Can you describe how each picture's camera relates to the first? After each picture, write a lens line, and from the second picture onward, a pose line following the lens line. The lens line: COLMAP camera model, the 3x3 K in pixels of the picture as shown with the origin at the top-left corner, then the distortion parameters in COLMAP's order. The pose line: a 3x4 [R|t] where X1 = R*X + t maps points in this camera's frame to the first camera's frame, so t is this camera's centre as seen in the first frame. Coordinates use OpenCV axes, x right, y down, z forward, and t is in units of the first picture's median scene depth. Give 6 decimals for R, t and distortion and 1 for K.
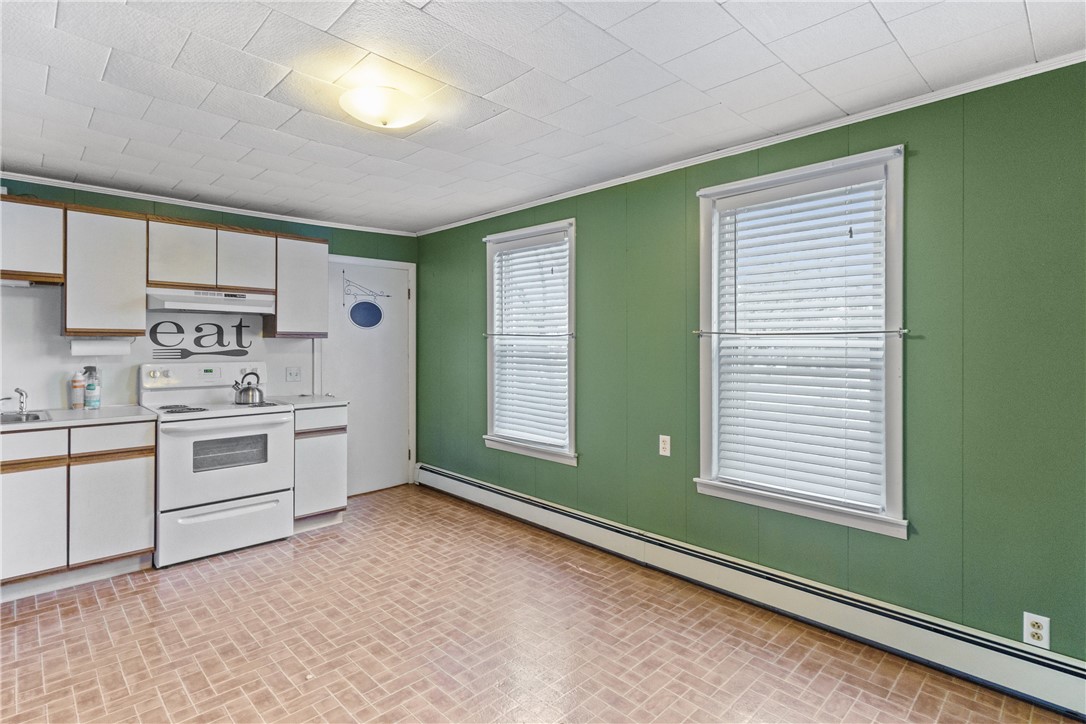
lens RADIAL K [[553.8, 0, 544.1], [0, 553.8, 333.7], [0, 0, 1]] dist [0.001235, -0.025489]
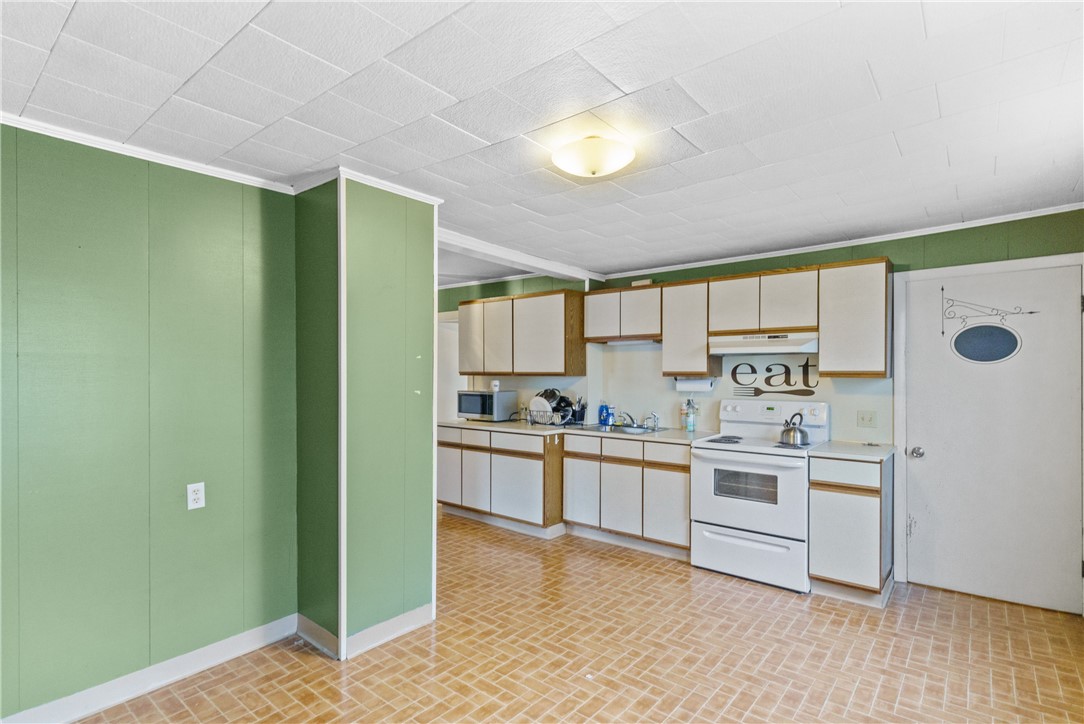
lens RADIAL K [[545.4, 0, 543.8], [0, 545.4, 375.2], [0, 0, 1]] dist [0.170761, -0.049941]
pose [[0.143010, -0.005717, -0.989705, 0.410551], [0.013548, 0.999901, -0.003818, 0.000880], [0.989629, -0.012863, 0.143073, 0.419346]]
